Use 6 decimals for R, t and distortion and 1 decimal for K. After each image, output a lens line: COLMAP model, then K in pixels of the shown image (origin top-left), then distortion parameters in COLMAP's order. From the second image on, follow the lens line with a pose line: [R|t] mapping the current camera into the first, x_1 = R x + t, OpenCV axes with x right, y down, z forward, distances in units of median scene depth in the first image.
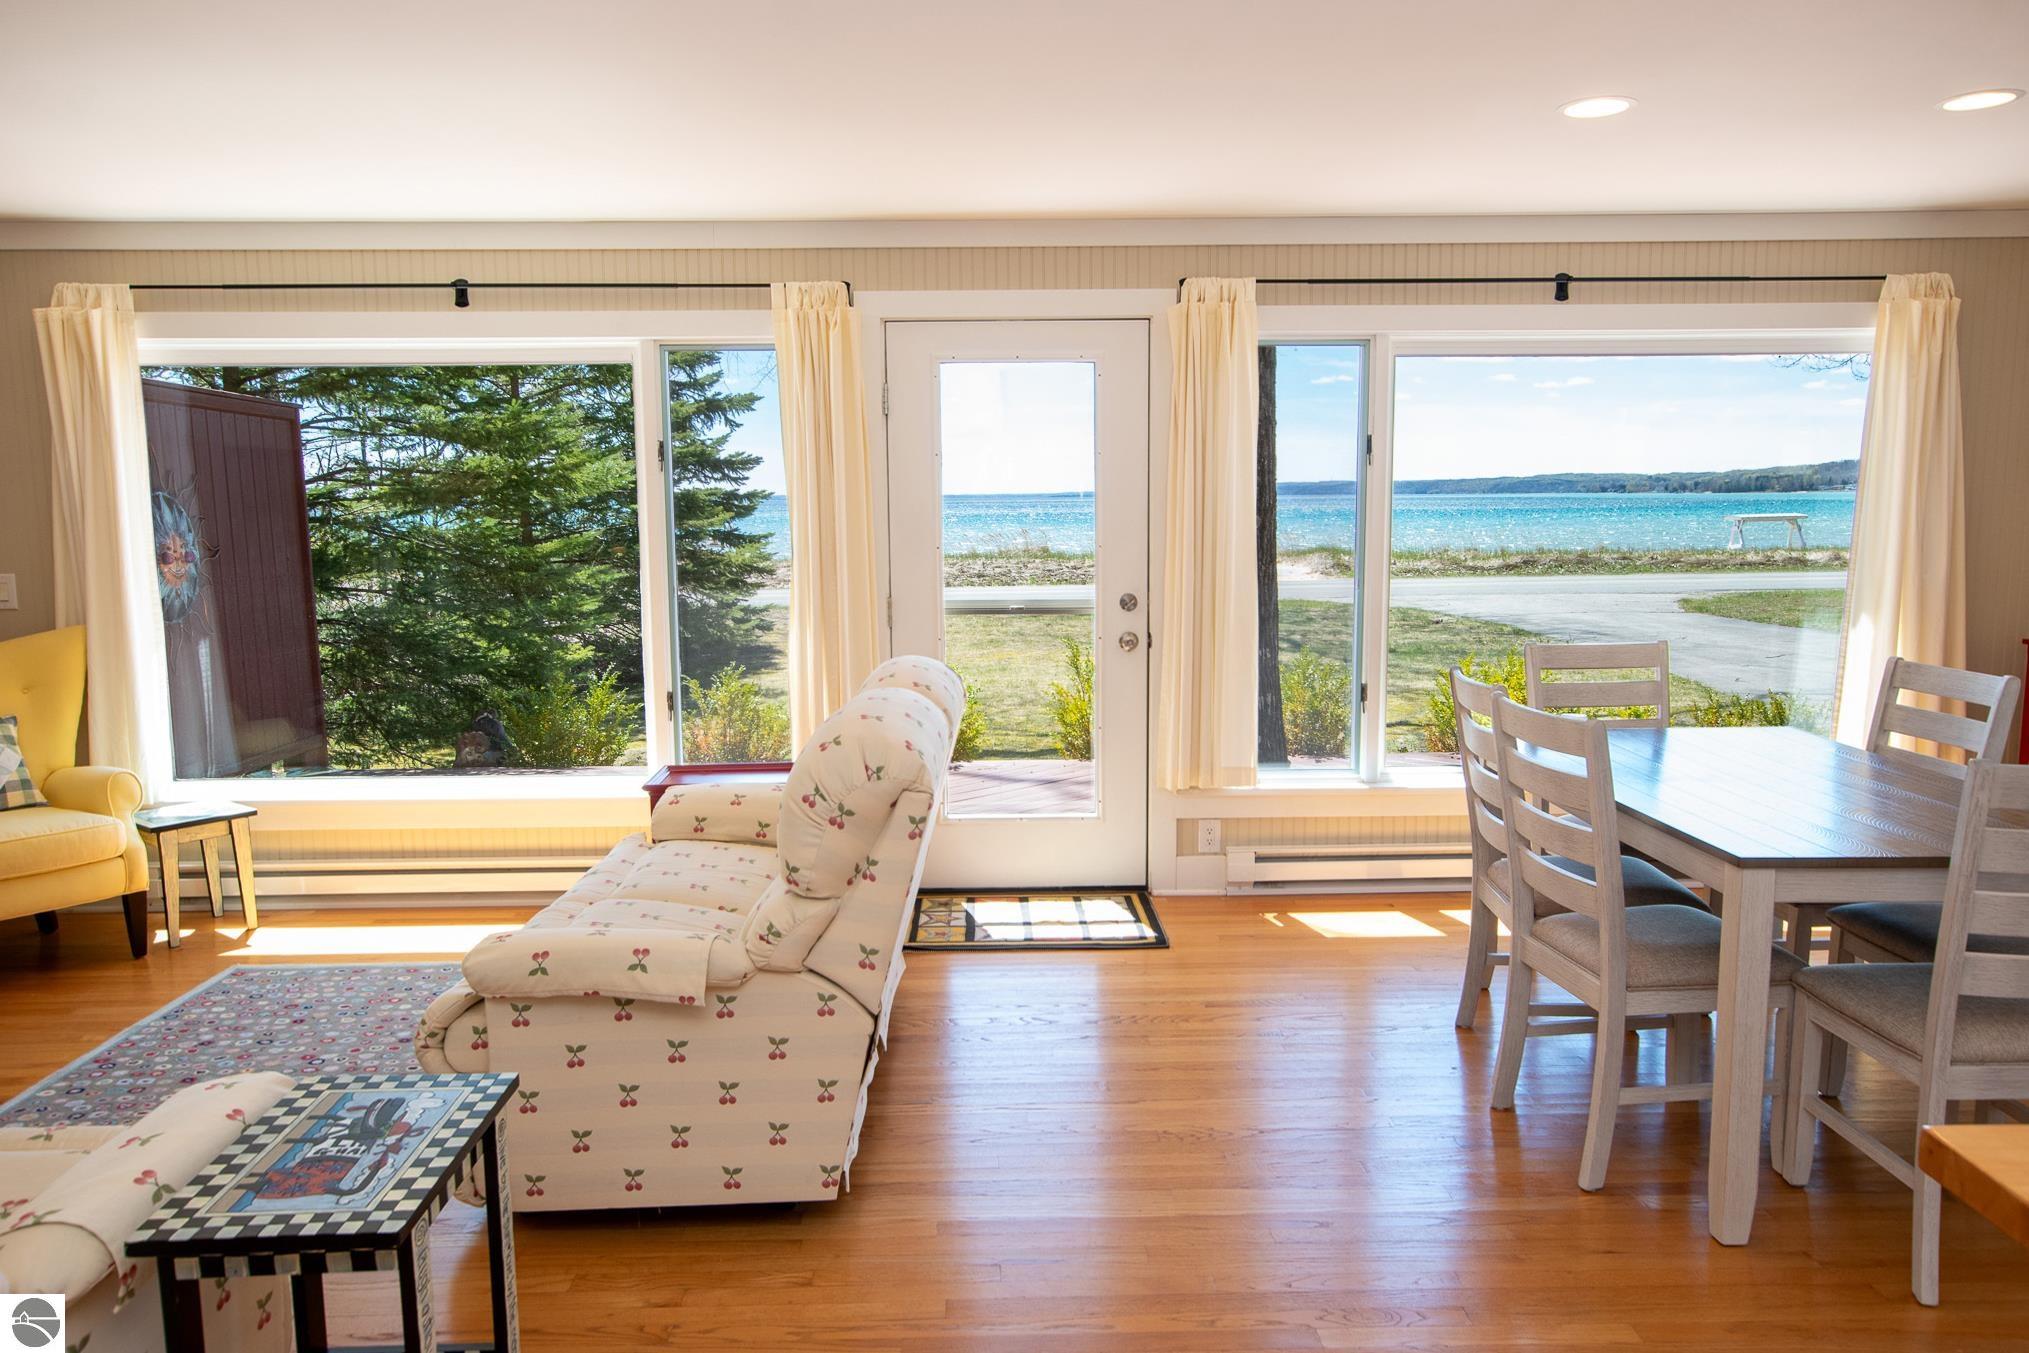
lens RADIAL K [[1455.5, 0, 1013.3], [0, 1455.5, 680.6], [0, 0, 1]] dist [0.004815, 0.000597]
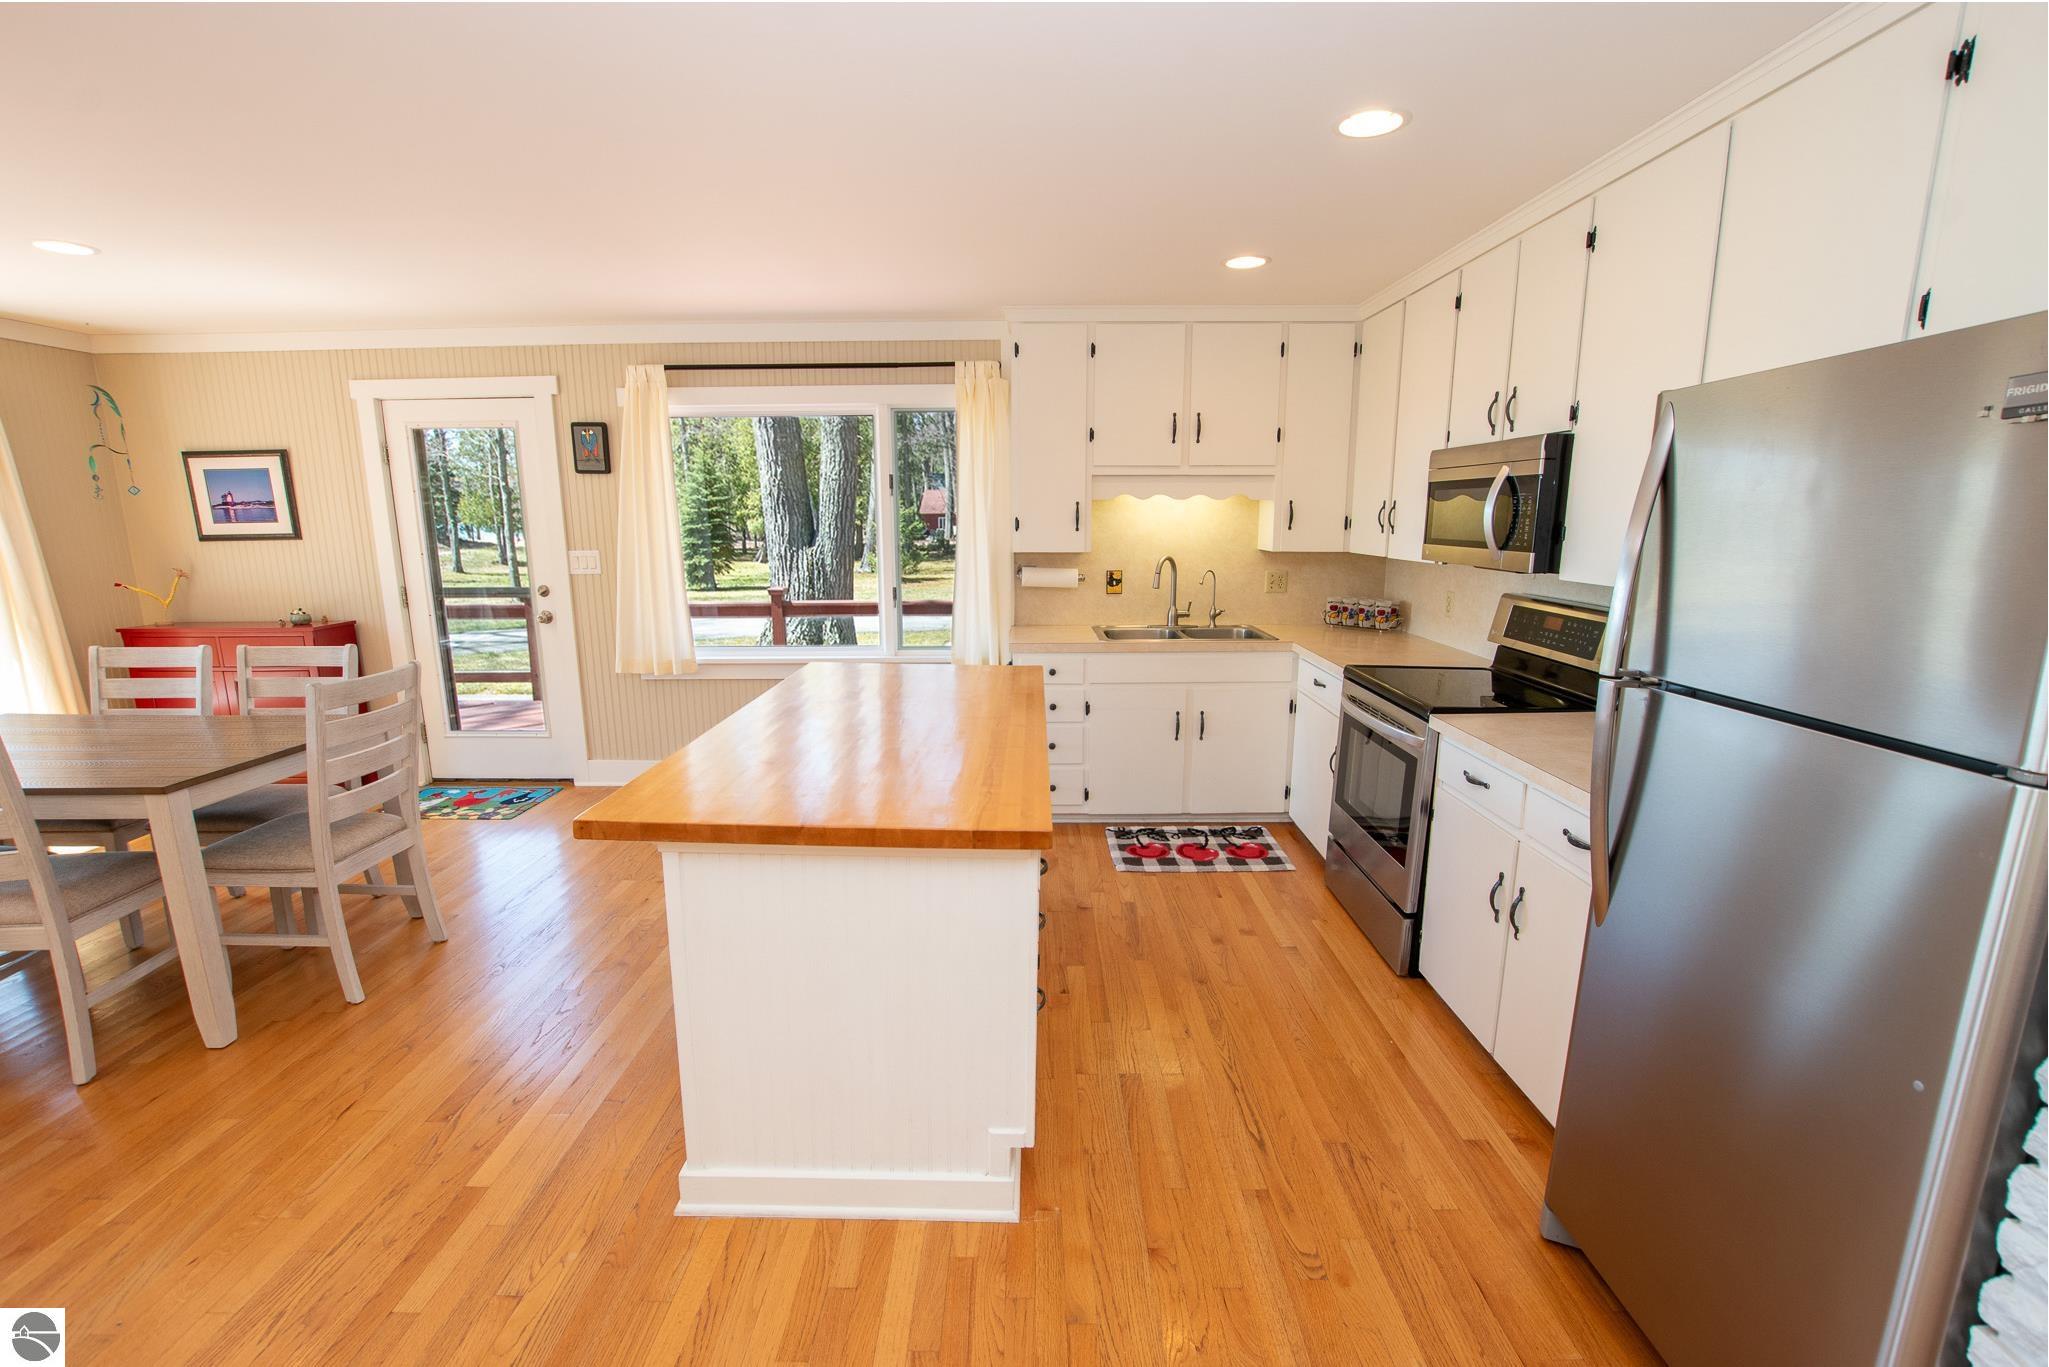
lens RADIAL K [[909.6, 0, 1014.8], [0, 909.6, 694.8], [0, 0, 1]] dist [-0.033727, 0.005363]
pose [[0.030992, -0.184385, 0.982365, -0.153952], [0.128471, 0.975420, 0.179028, -0.006479], [-0.991229, 0.120657, 0.053918, 0.068079]]
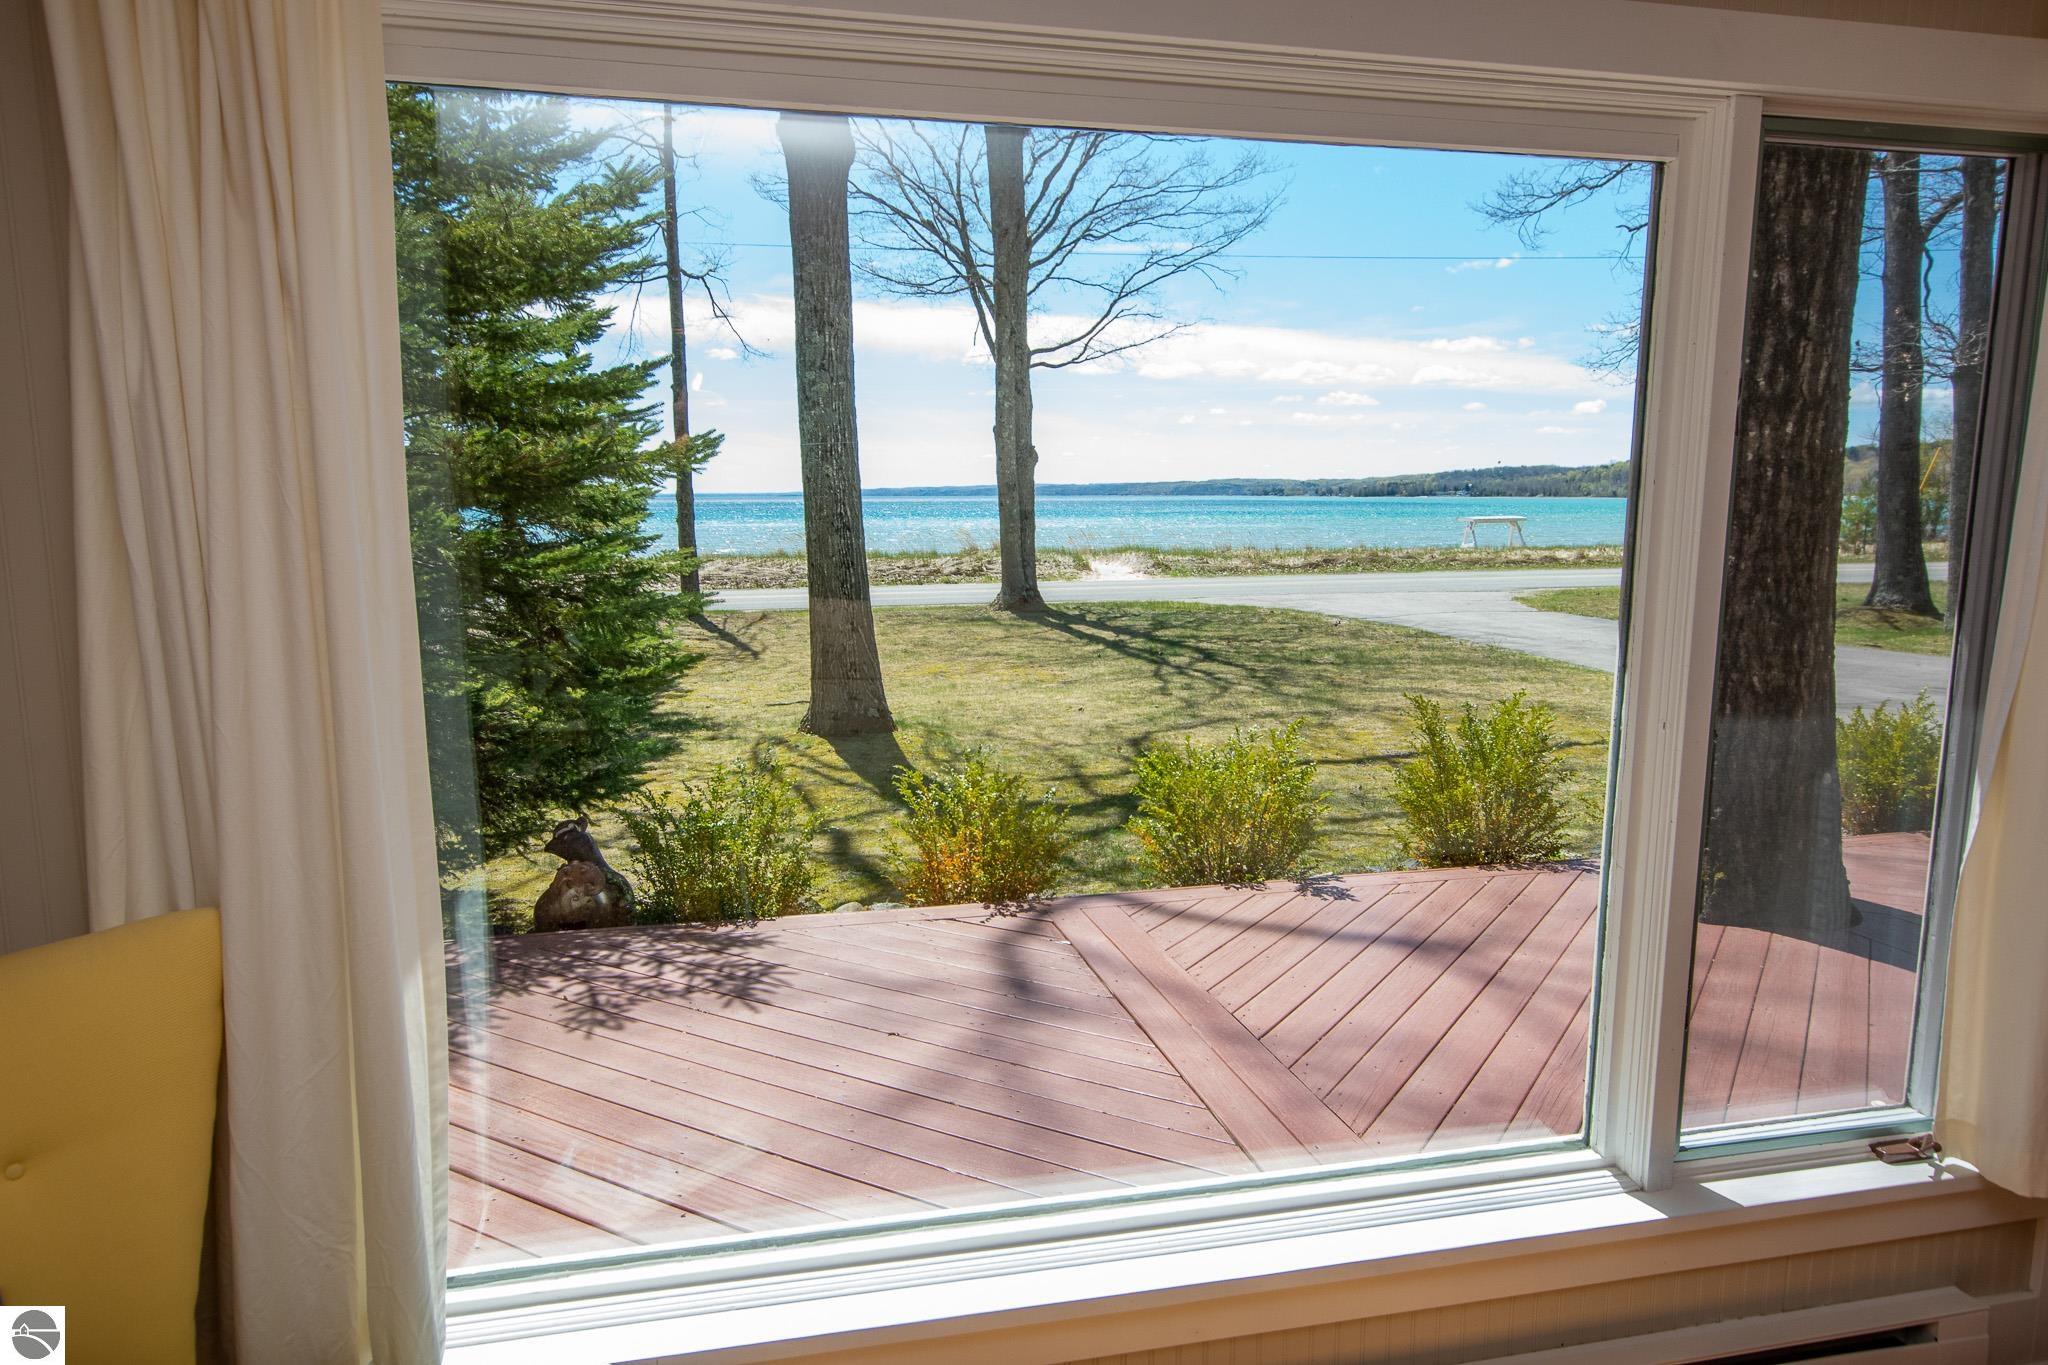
lens RADIAL K [[1328.4, 0, 1021.1], [0, 1328.4, 691.2], [0, 0, 1]] dist [0.006280, 0.001747]
pose [[0.979303, -0.021305, 0.201275, -0.501392], [0.017239, 0.999611, 0.021935, -0.082774], [-0.201664, -0.018011, 0.979289, 0.663829]]
